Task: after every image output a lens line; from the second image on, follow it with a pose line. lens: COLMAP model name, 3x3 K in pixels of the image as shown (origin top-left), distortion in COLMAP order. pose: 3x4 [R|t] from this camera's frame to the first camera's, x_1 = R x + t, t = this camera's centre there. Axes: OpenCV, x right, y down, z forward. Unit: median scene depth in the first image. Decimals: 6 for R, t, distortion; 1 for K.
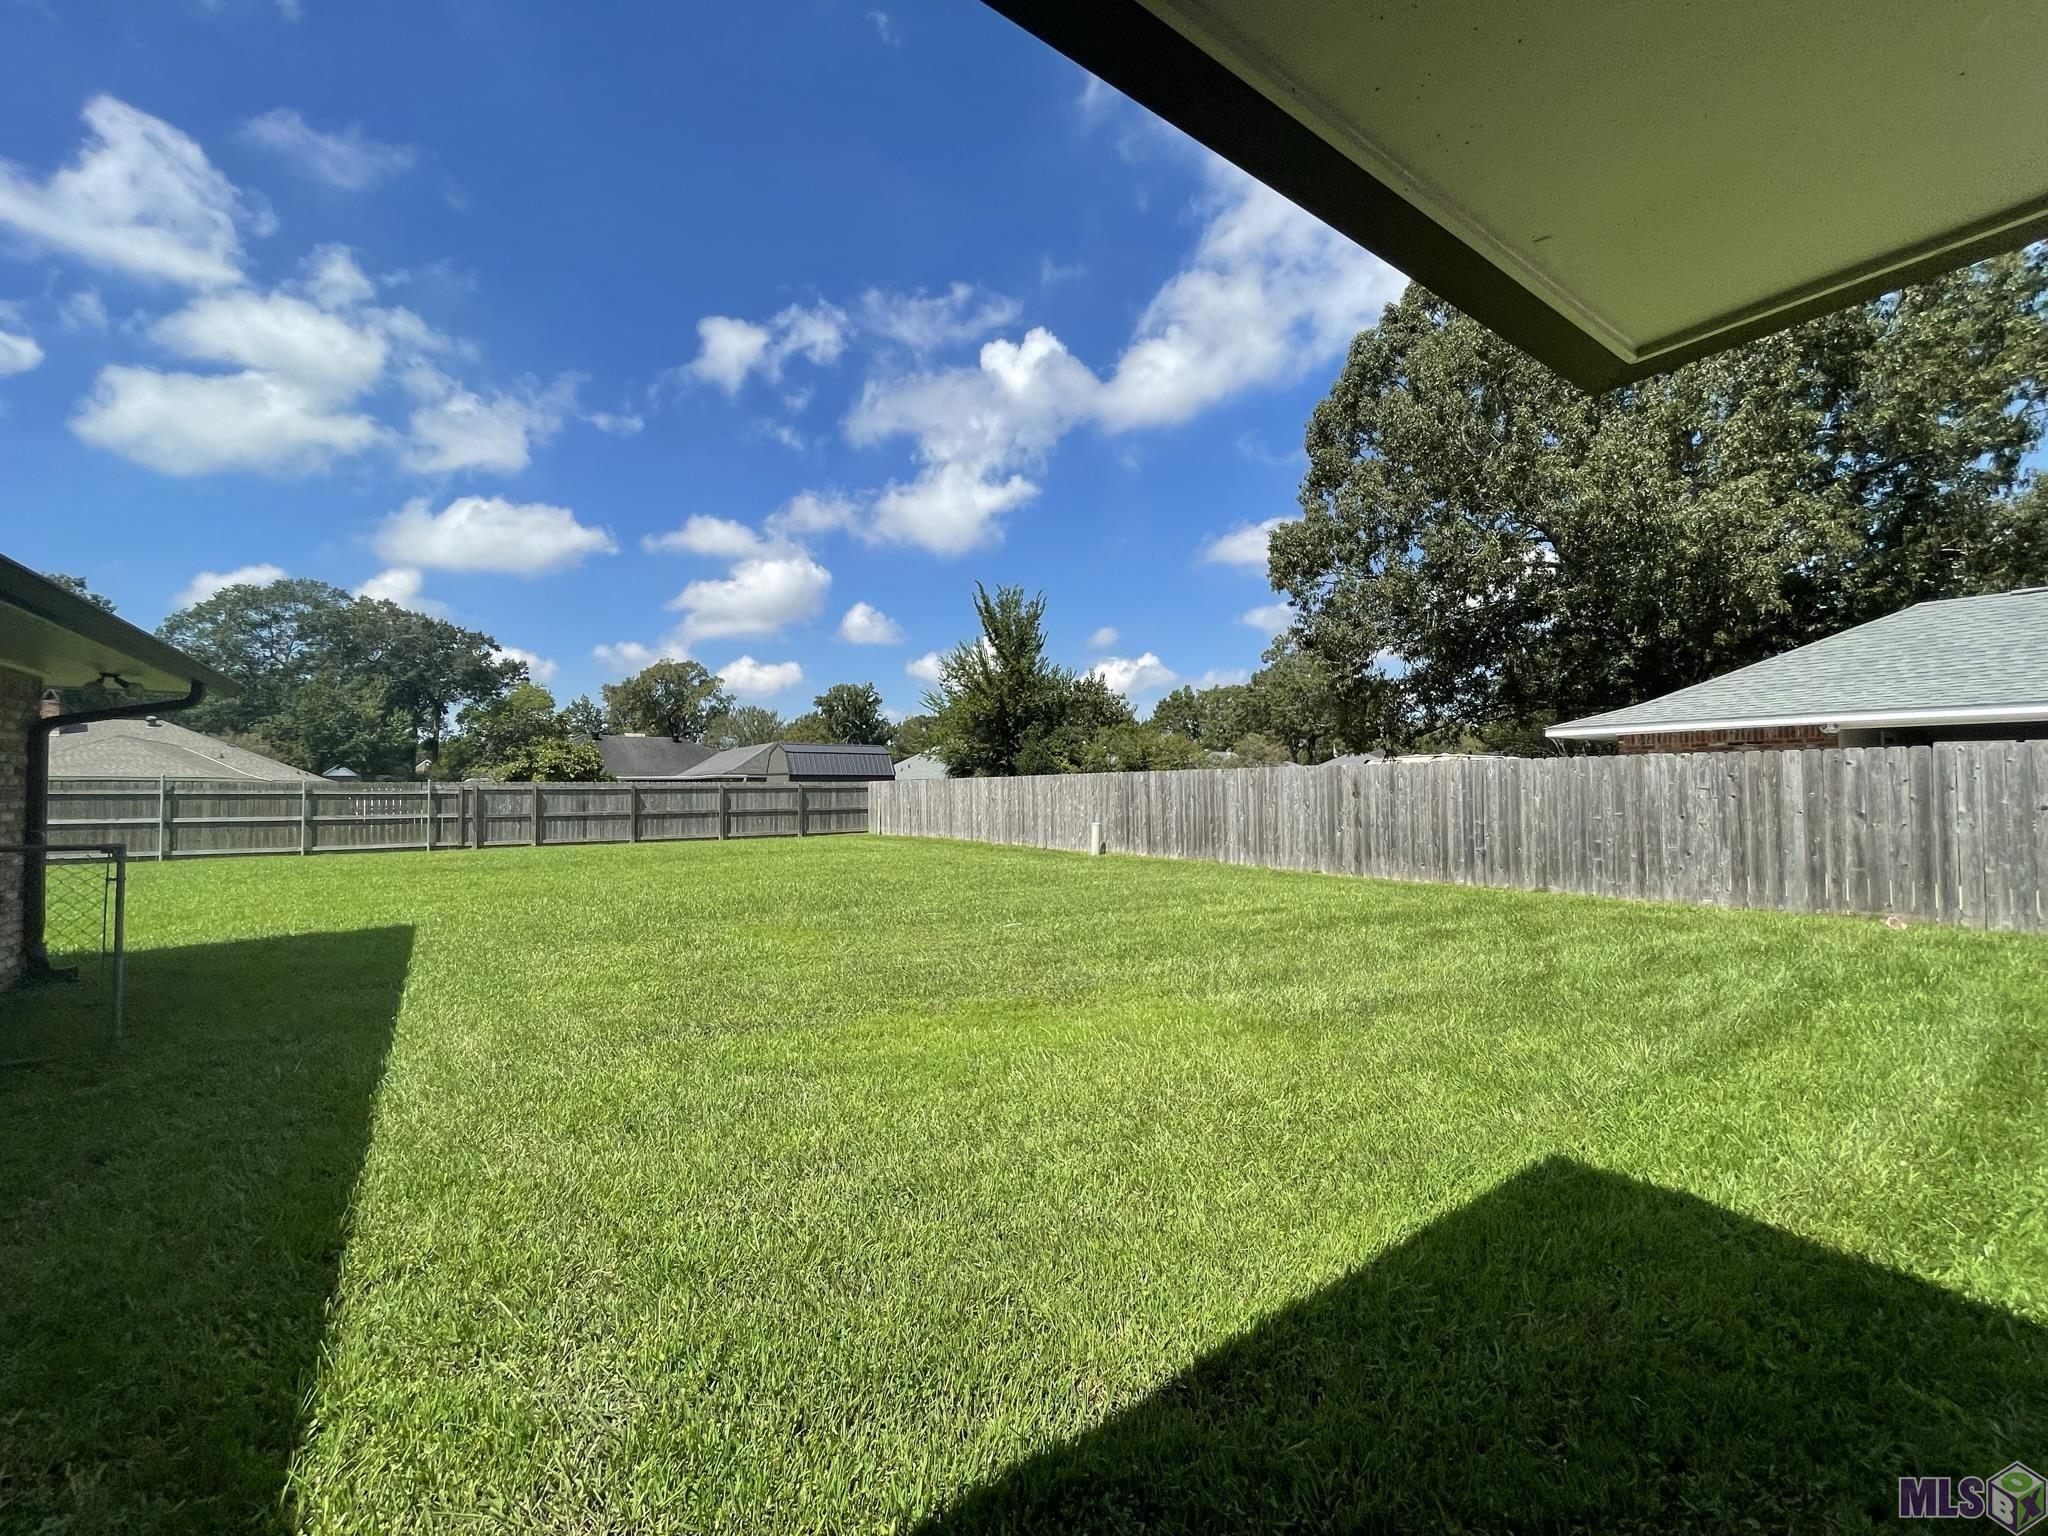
lens RADIAL K [[824.2, 0, 1024.0], [0, 824.2, 768.0], [0, 0, 1]] dist [0.011120, 0.000052]
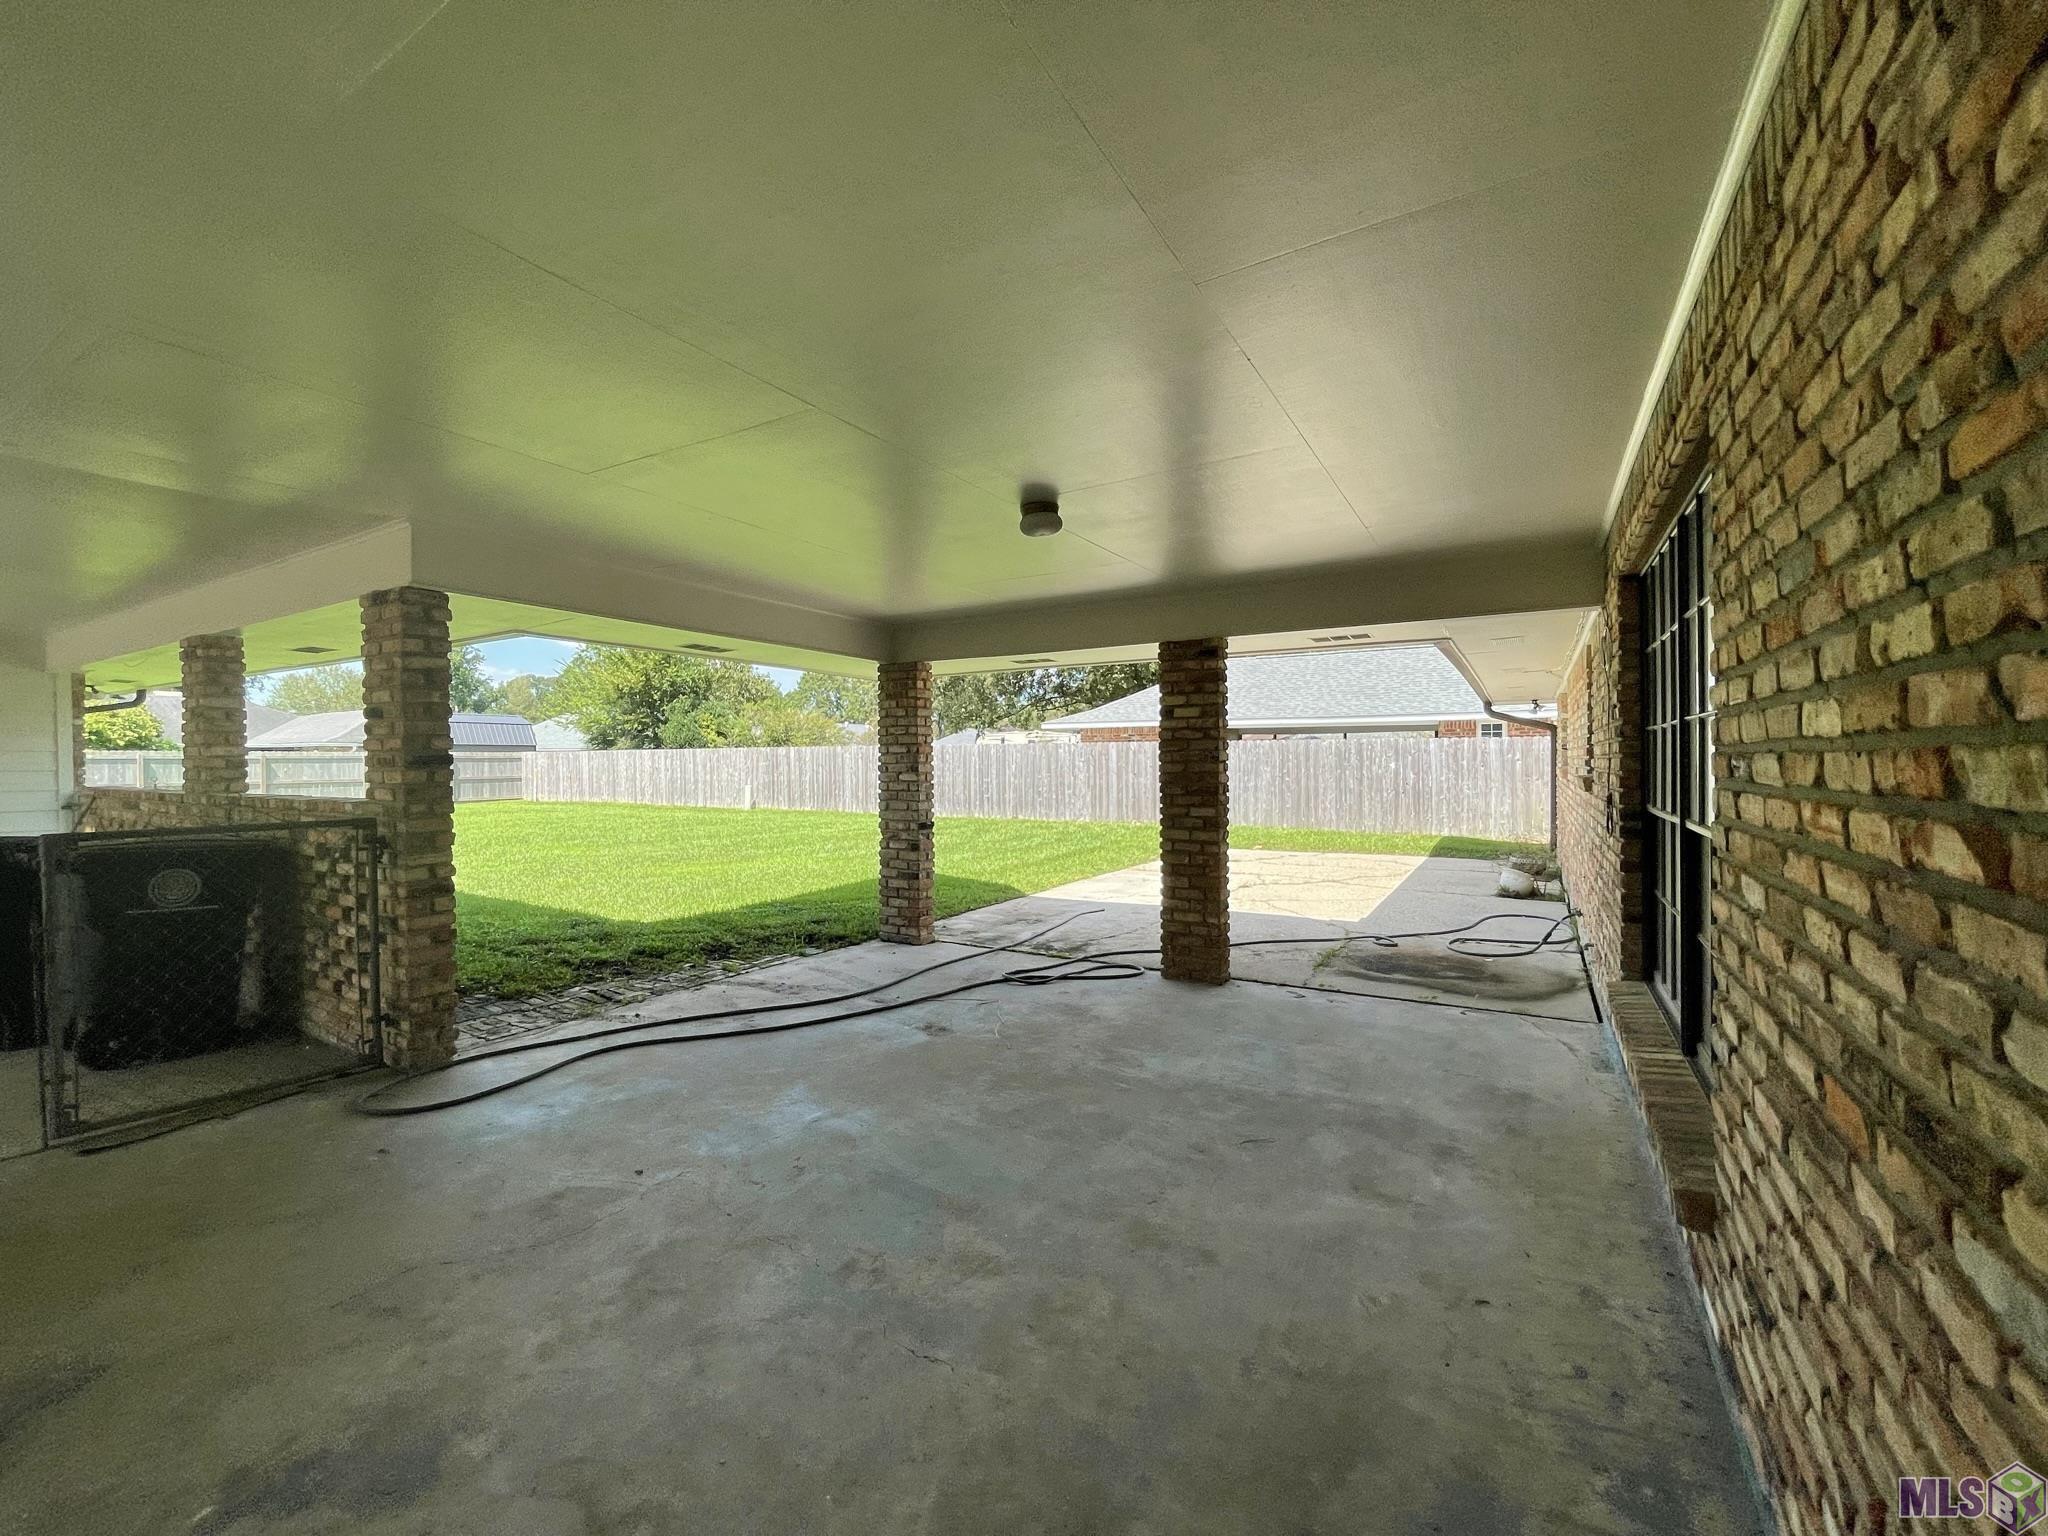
lens RADIAL K [[824.2, 0, 1024.0], [0, 824.2, 768.0], [0, 0, 1]] dist [0.011120, 0.000052]
pose [[0.911723, -0.002282, 0.410799, -0.037996], [-0.013035, 0.999320, 0.034481, -0.009384], [-0.410599, -0.036792, 0.911074, -0.275795]]
